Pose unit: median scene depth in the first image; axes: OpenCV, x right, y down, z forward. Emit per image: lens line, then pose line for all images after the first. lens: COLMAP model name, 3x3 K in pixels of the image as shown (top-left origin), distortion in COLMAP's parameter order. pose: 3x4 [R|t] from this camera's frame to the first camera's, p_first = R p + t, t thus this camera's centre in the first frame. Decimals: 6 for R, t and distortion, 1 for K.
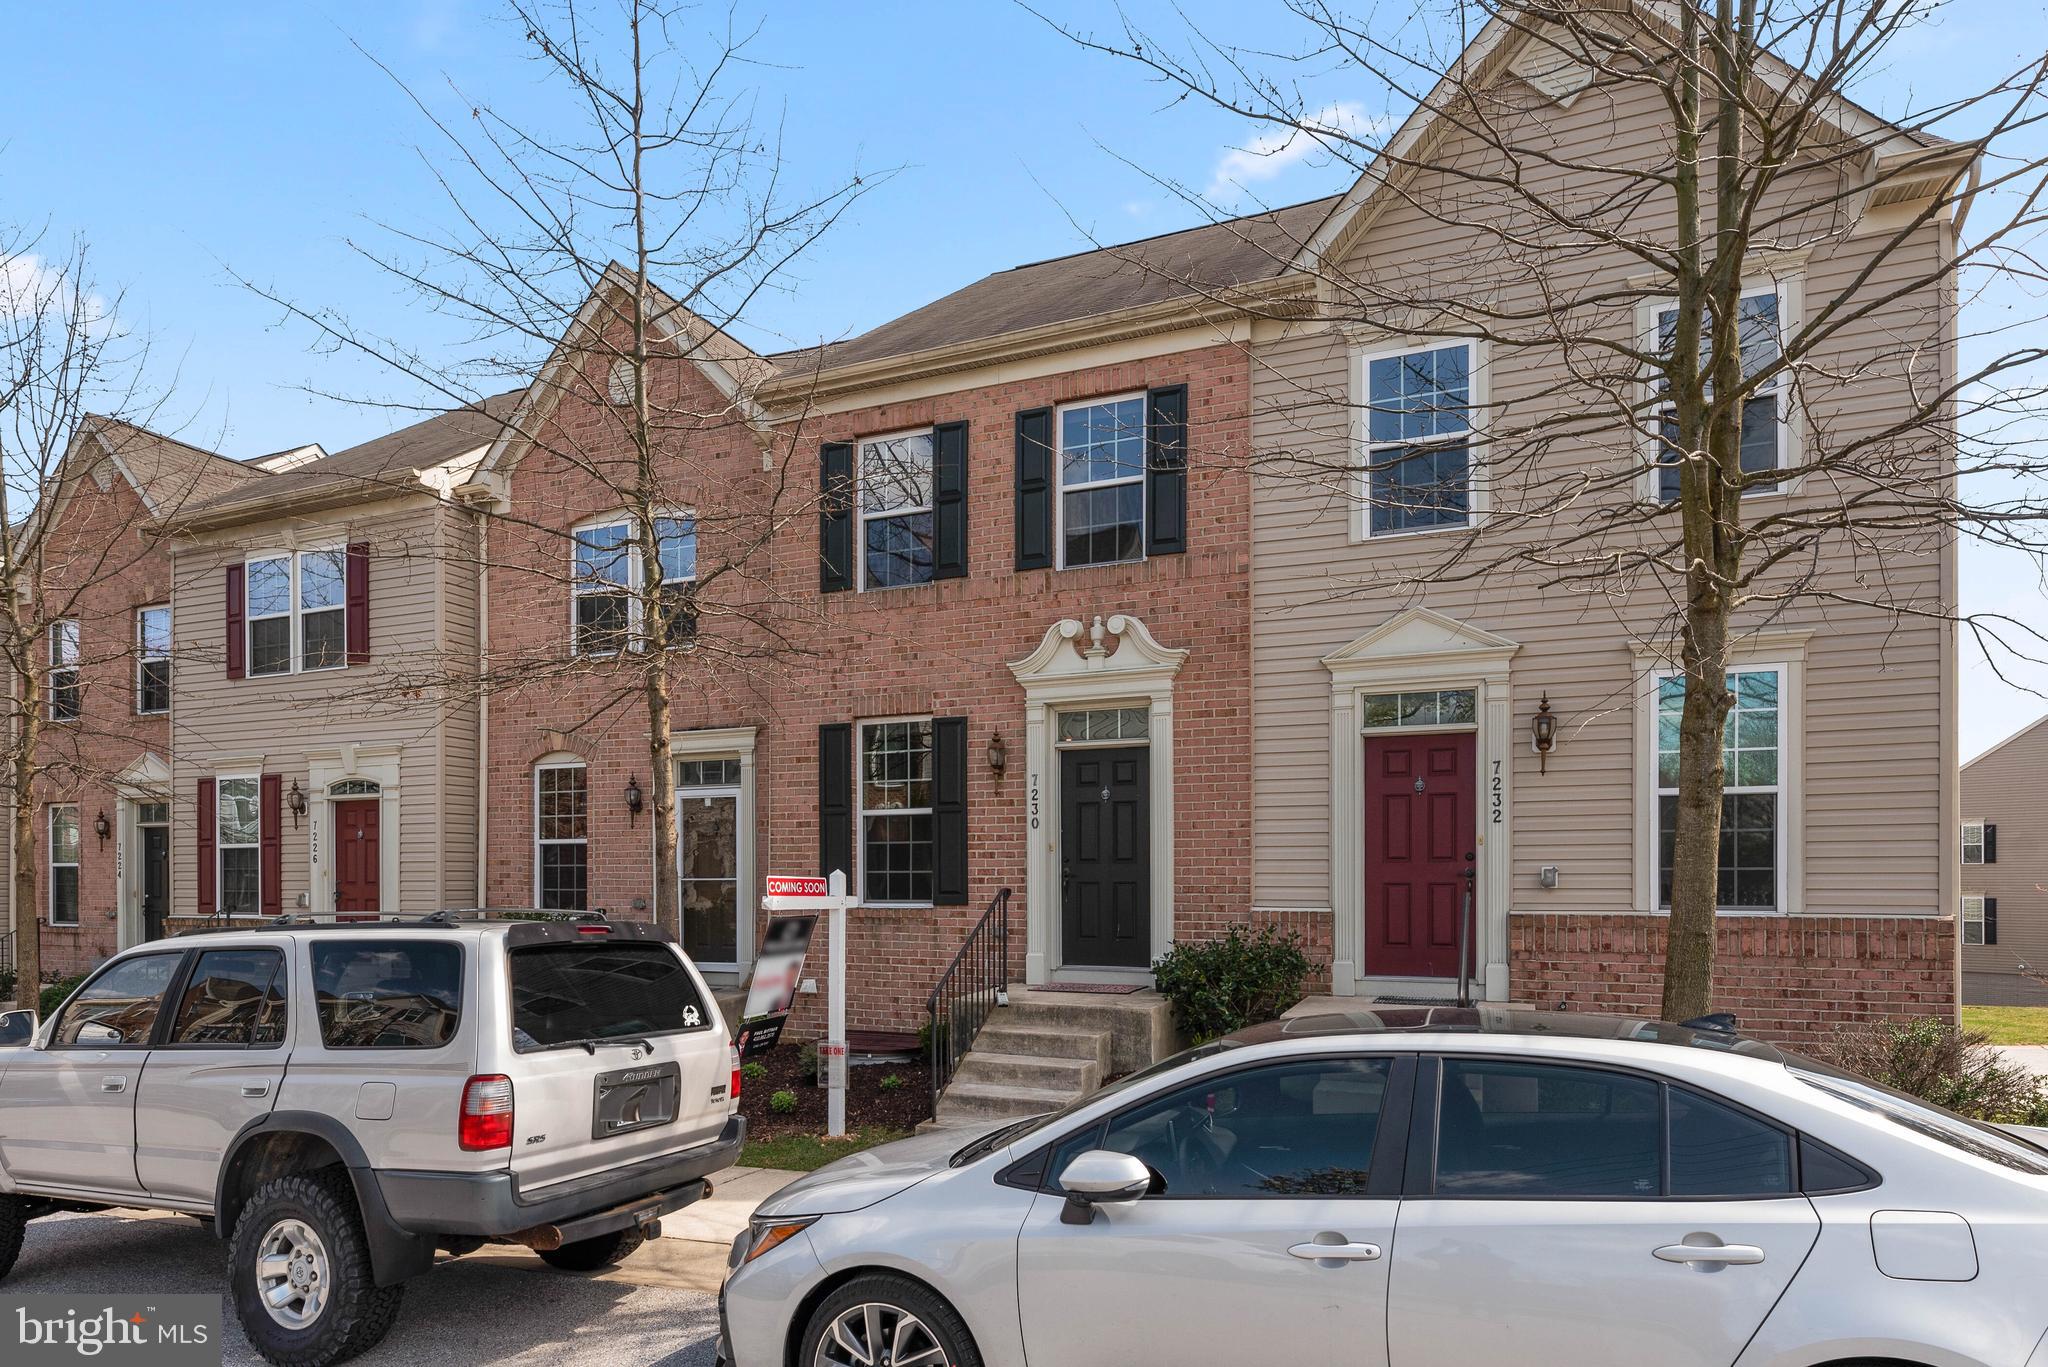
lens RADIAL K [[917.4, 0, 1024.0], [0, 917.4, 683.5], [0, 0, 1]] dist [-0.000741, -0.000070]
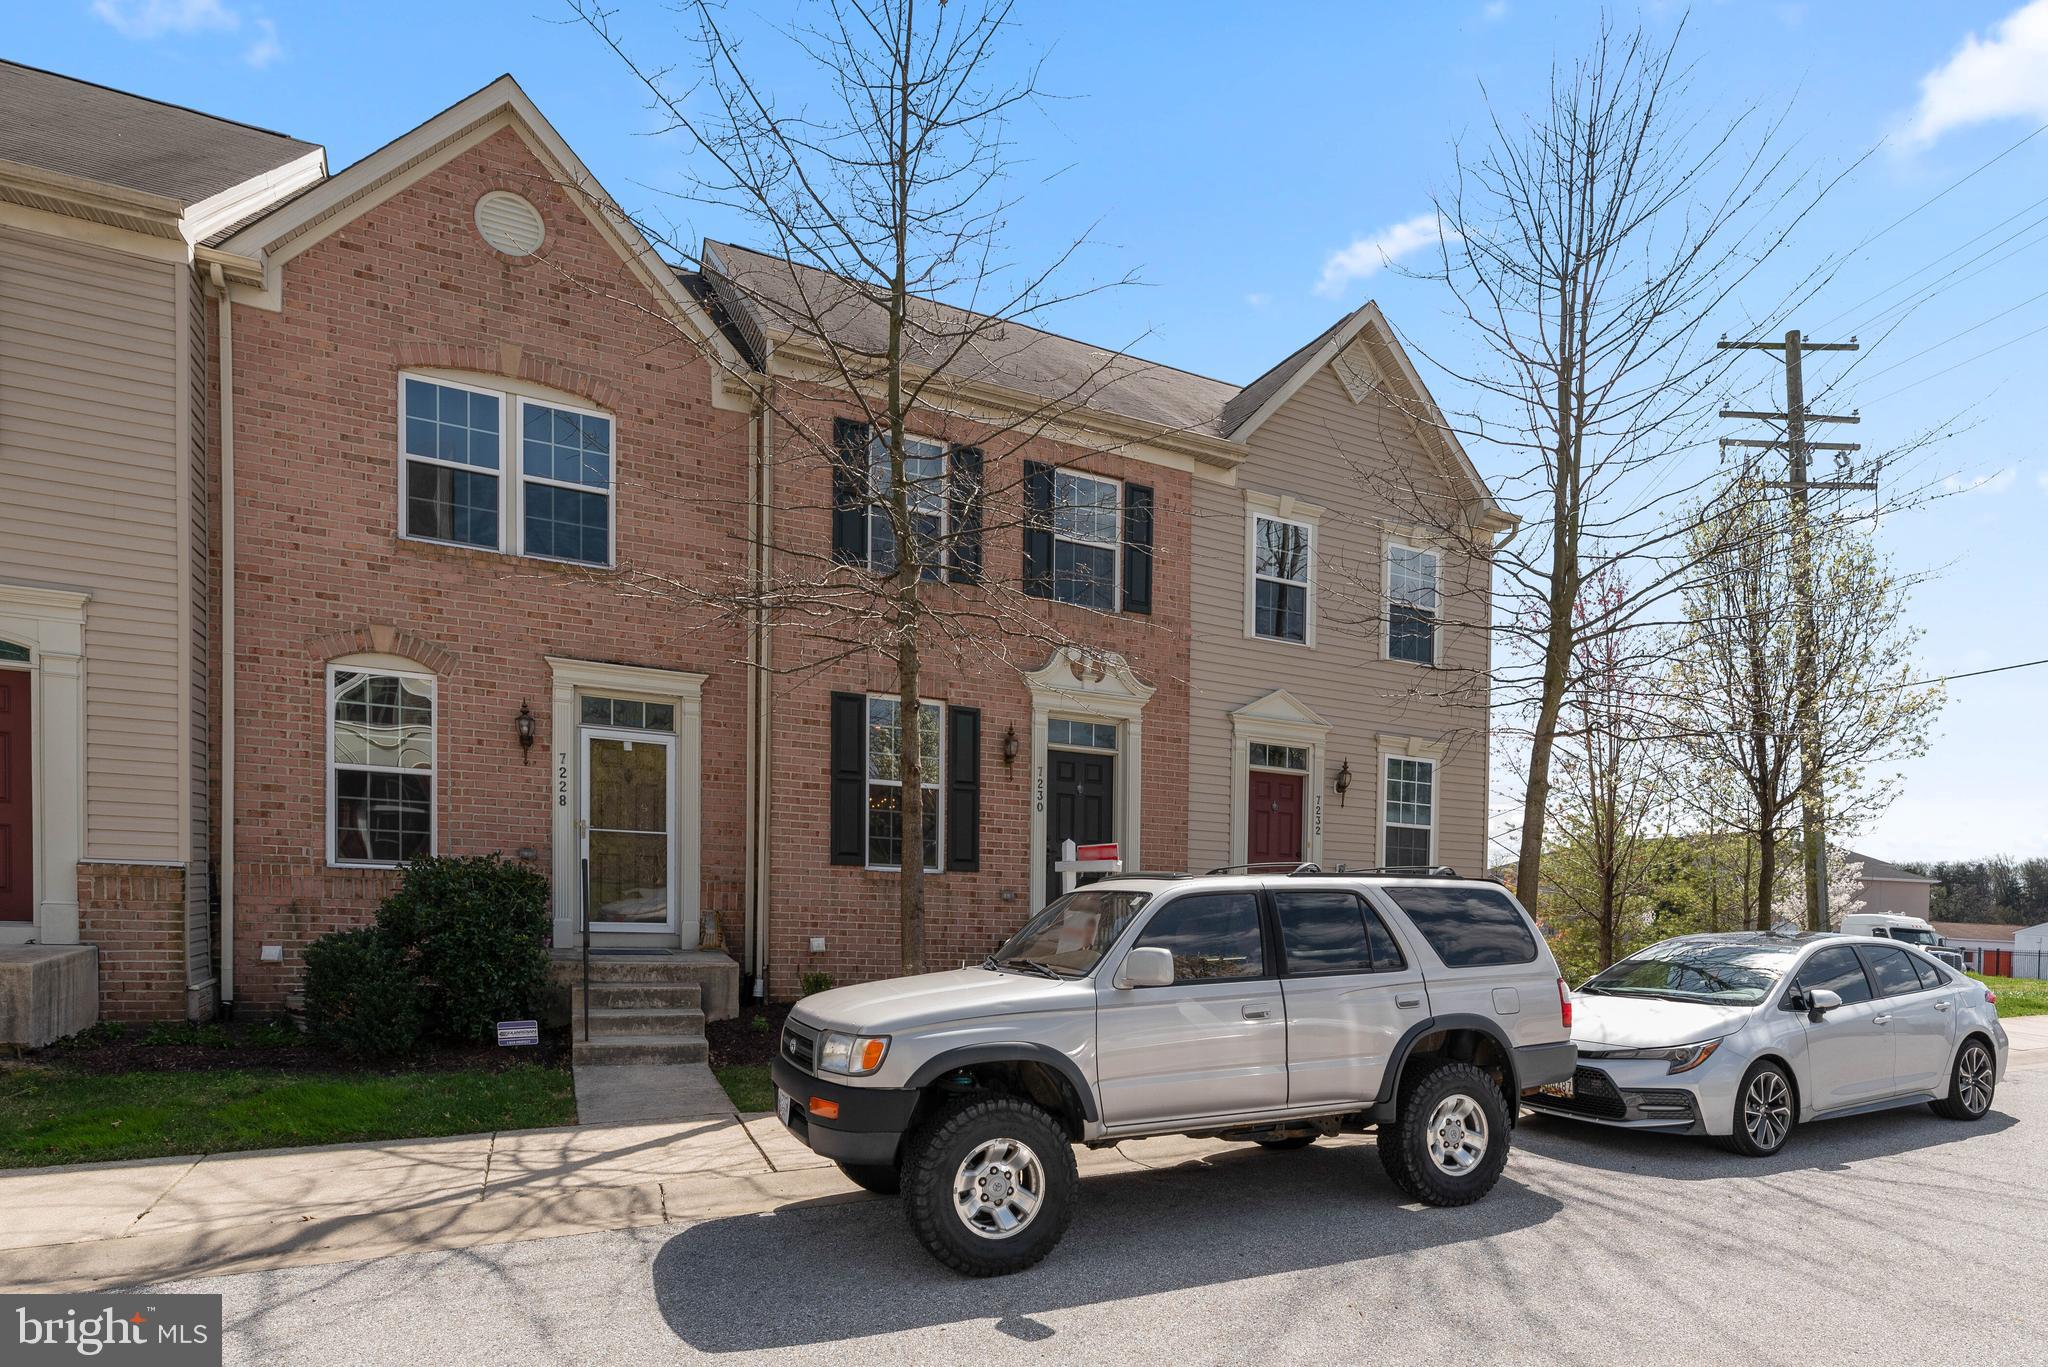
lens RADIAL K [[825.4, 0, 1025.9], [0, 825.4, 688.3], [0, 0, 1]] dist [-0.000226, 0.000222]
pose [[0.777669, 0.174574, 0.603950, -0.675717], [-0.178329, 0.982468, -0.054363, 0.059415], [-0.602851, -0.065425, 0.795166, 0.150750]]
